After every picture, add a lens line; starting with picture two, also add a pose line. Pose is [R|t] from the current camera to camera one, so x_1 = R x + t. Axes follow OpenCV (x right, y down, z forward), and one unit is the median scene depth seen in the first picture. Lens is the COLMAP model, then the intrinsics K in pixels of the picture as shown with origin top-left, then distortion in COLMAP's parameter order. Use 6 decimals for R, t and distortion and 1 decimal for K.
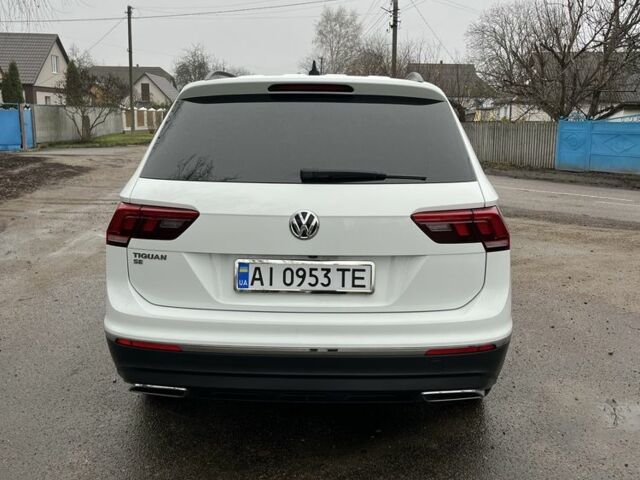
lens RADIAL K [[635.1, 0, 320.0], [0, 635.1, 240.0], [0, 0, 1]] dist [0.103287, -0.204547]
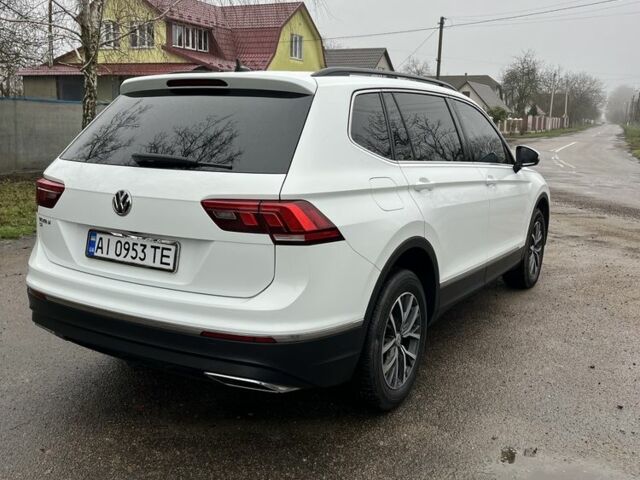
lens RADIAL K [[635.1, 0, 320.0], [0, 635.1, 240.0], [0, 0, 1]] dist [0.103287, -0.204547]
pose [[0.877026, 0.097186, -0.470510, 0.797924], [-0.102994, 0.994591, 0.013457, -0.009069], [0.469273, 0.036658, 0.882292, 0.163744]]
